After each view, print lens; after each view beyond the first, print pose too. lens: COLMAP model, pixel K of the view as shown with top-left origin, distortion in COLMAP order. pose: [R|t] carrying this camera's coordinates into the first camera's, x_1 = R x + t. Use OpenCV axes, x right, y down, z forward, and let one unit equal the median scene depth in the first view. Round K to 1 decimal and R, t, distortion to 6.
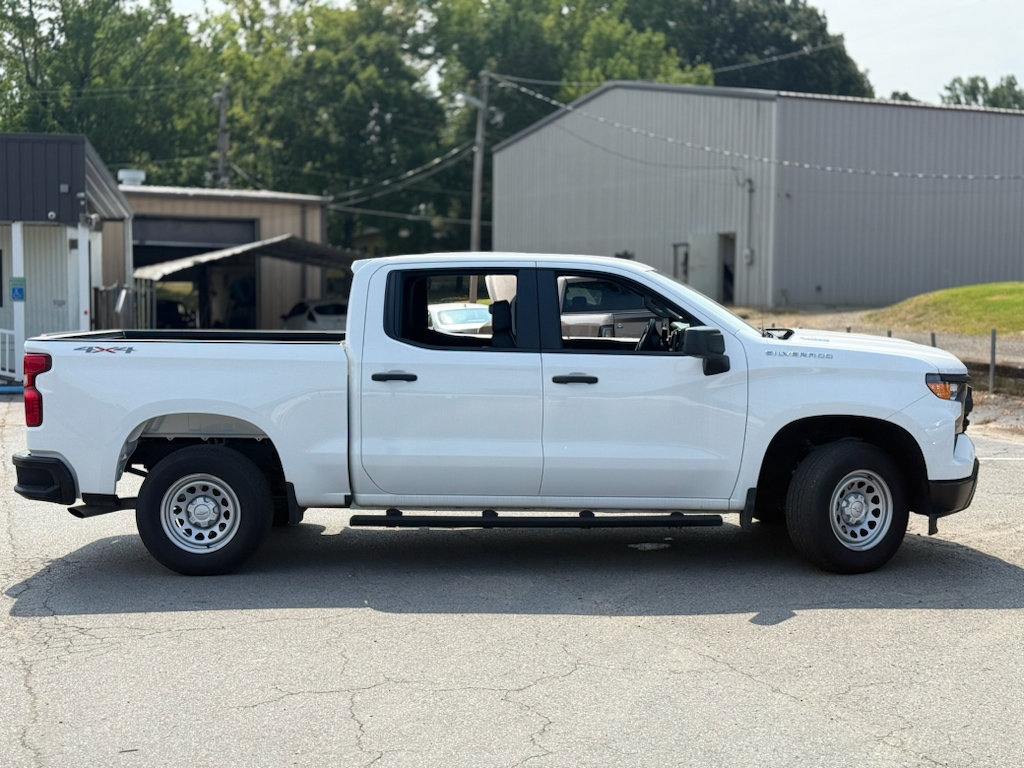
lens RADIAL K [[1413.4, 0, 512.0], [0, 1413.4, 384.0], [0, 0, 1]] dist [0.175372, -0.367716]
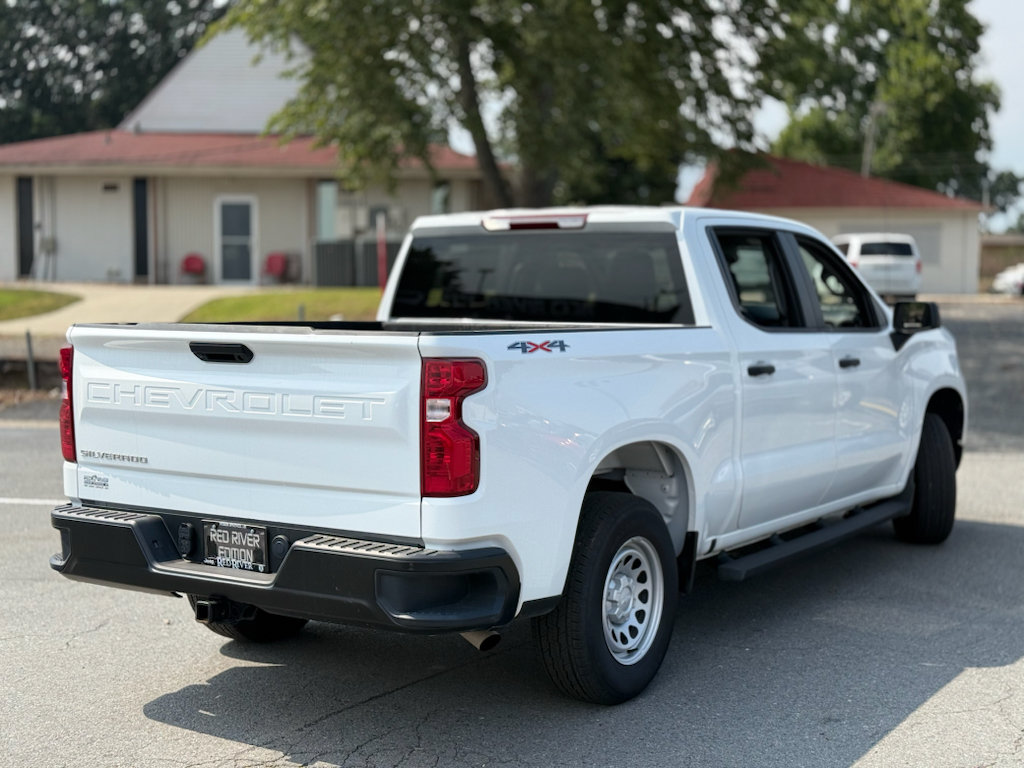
lens RADIAL K [[1429.4, 0, 512.0], [0, 1429.4, 384.0], [0, 0, 1]] dist [0.163818, -0.004597]
pose [[0.530981, -0.054496, 0.845629, -0.164980], [0.059332, 0.997872, 0.027052, -0.005337], [-0.845304, 0.035809, 0.533084, 0.148526]]
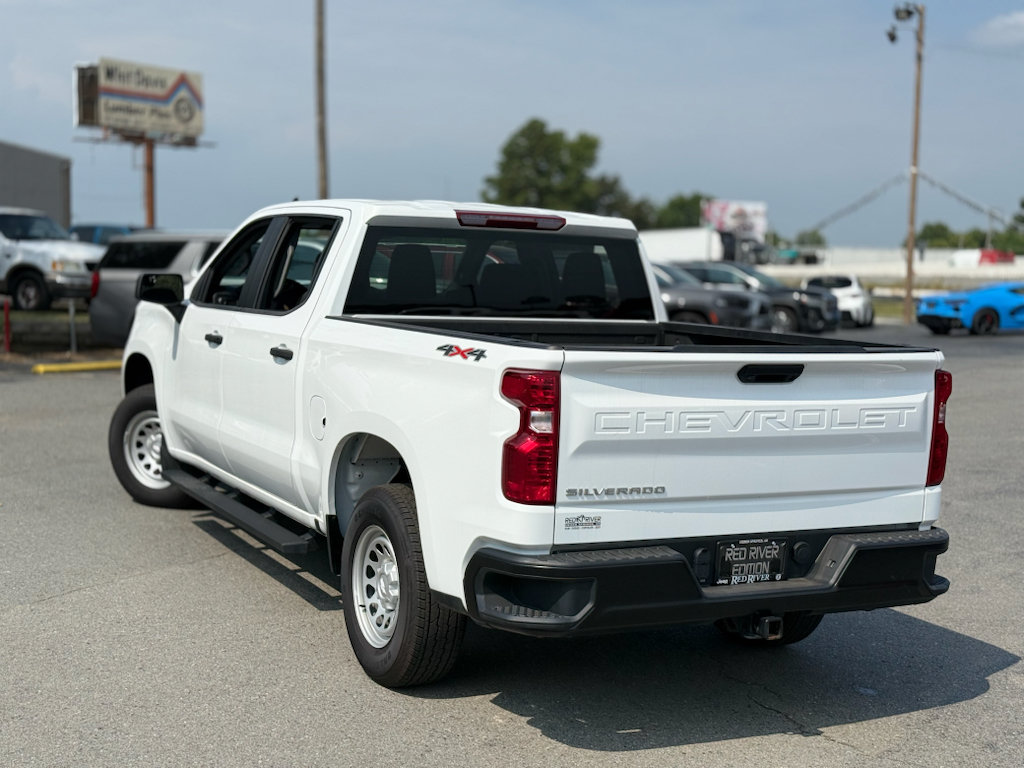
lens RADIAL K [[1413.4, 0, 512.0], [0, 1413.4, 384.0], [0, 0, 1]] dist [0.175372, -0.367716]
pose [[-0.480777, -0.102572, 0.870823, -0.170838], [0.022296, 0.991383, 0.129081, -0.021741], [-0.876559, 0.081475, -0.474347, 0.313893]]
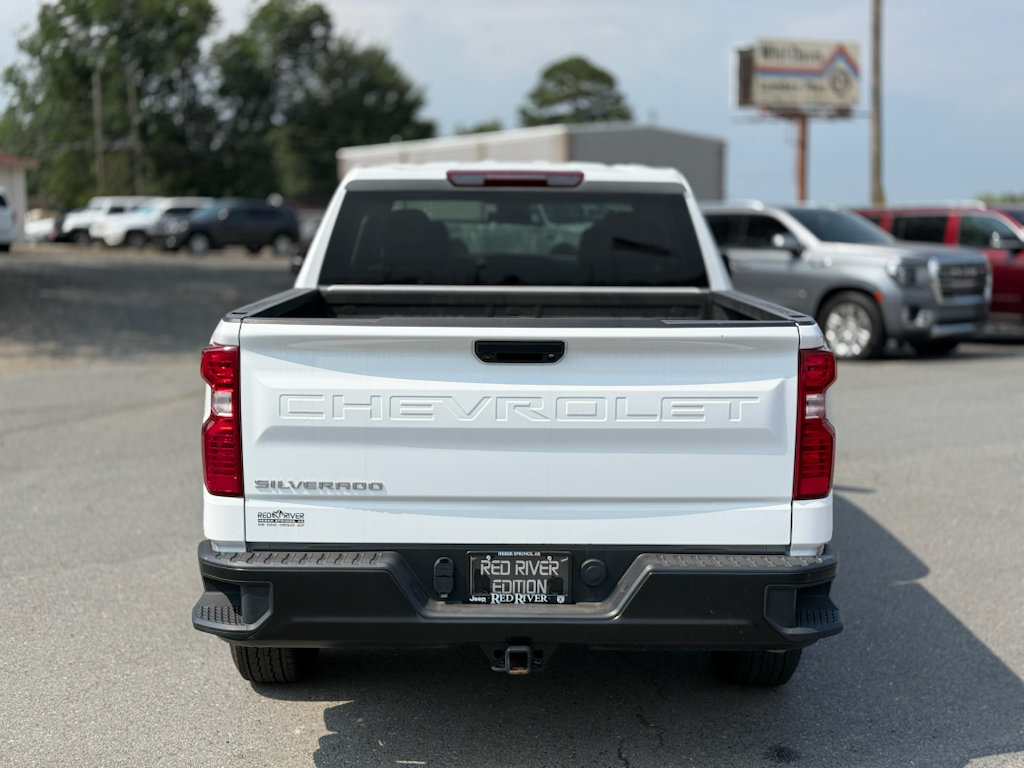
lens RADIAL K [[1413.4, 0, 512.0], [0, 1413.4, 384.0], [0, 0, 1]] dist [0.175372, -0.367716]
pose [[-0.027521, -0.123515, 0.991961, -0.174529], [0.067014, 0.989876, 0.125114, -0.016576], [-0.997372, 0.069919, -0.018965, 0.237922]]
